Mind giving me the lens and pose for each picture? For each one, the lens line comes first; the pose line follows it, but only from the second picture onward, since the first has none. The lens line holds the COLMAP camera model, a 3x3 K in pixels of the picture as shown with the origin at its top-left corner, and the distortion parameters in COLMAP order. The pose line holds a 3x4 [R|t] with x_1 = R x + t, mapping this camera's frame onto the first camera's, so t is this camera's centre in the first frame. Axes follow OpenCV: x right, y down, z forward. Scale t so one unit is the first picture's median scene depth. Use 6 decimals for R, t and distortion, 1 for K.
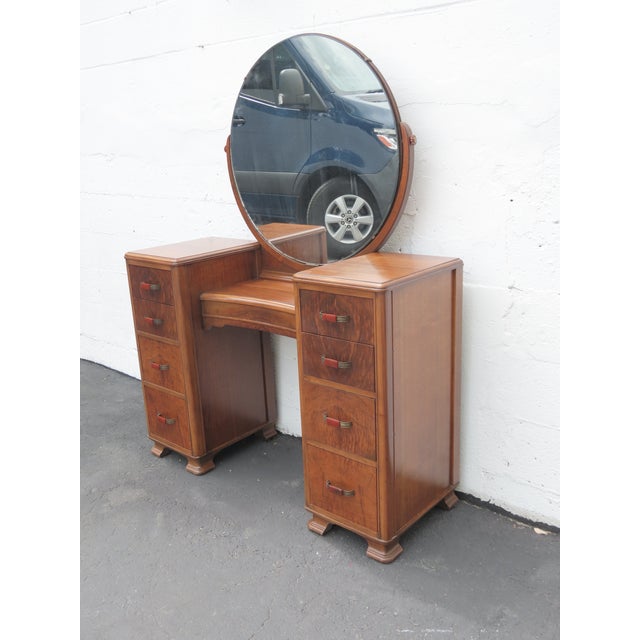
lens RADIAL K [[623.5, 0, 313.0], [0, 623.5, 319.8], [0, 0, 1]] dist [-0.018161, 0.000000]
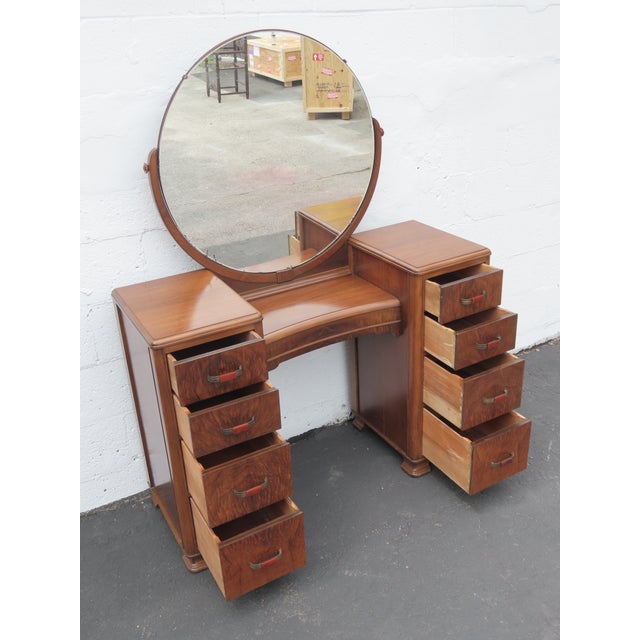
lens RADIAL K [[651.1, 0, 319.6], [0, 651.1, 317.4], [0, 0, 1]] dist [-0.022015, 0.000000]
pose [[0.332729, -0.380651, 0.862784, -0.995909], [0.281726, 0.913255, 0.294271, -0.342658], [-0.899956, 0.145156, 0.411106, 0.620475]]
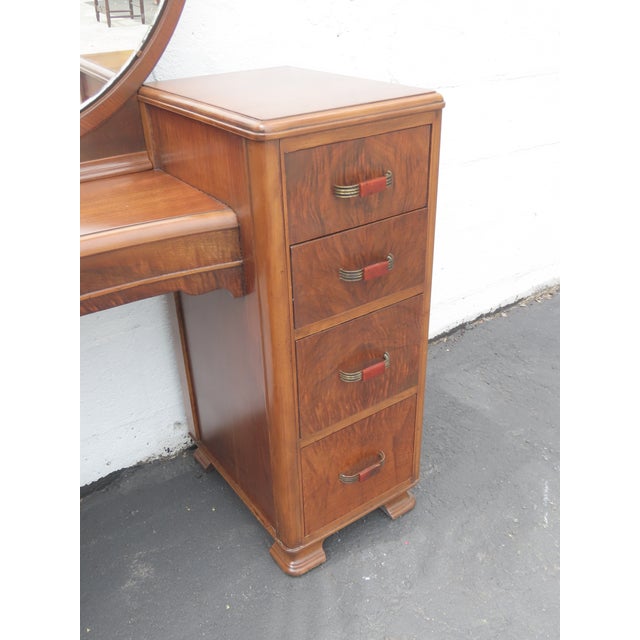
lens RADIAL K [[623.5, 0, 313.2], [0, 623.5, 317.1], [0, 0, 1]] dist [-0.018161, 0.000000]
pose [[0.250614, -0.436350, 0.864171, -0.399734], [0.268742, 0.888931, 0.370916, -0.092979], [-0.930038, 0.139282, 0.340045, 0.752814]]
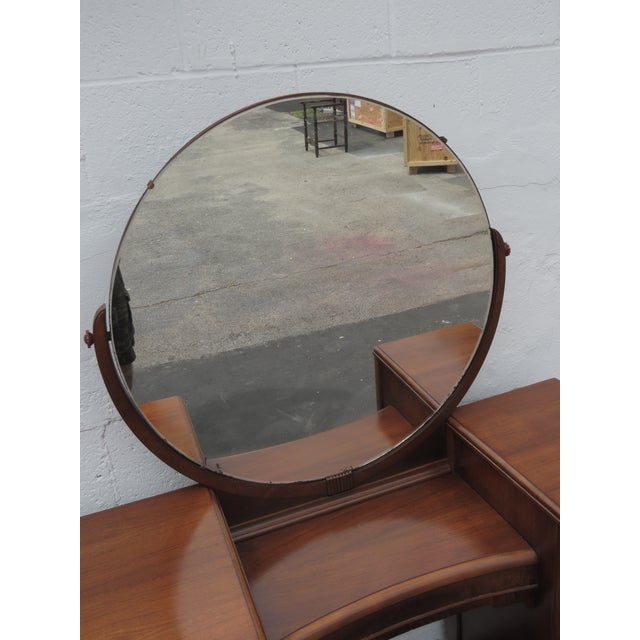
lens RADIAL K [[623.5, 0, 315.4], [0, 623.5, 317.8], [0, 0, 1]] dist [-0.018161, 0.000000]
pose [[0.485246, -0.331069, 0.809278, -0.499292], [0.306491, 0.931226, 0.197184, -0.396990], [-0.818902, 0.152353, 0.553343, 0.757905]]
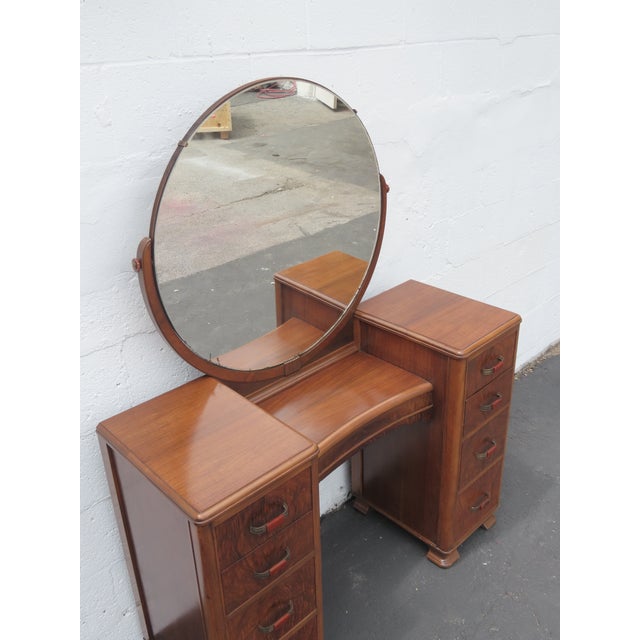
lens RADIAL K [[623.5, 0, 313.9], [0, 623.5, 318.0], [0, 0, 1]] dist [-0.018161, 0.000000]
pose [[0.103322, -0.406259, 0.907898, -0.800558], [0.295754, 0.884046, 0.361928, -0.474245], [-0.949660, 0.231120, 0.211494, 0.894540]]
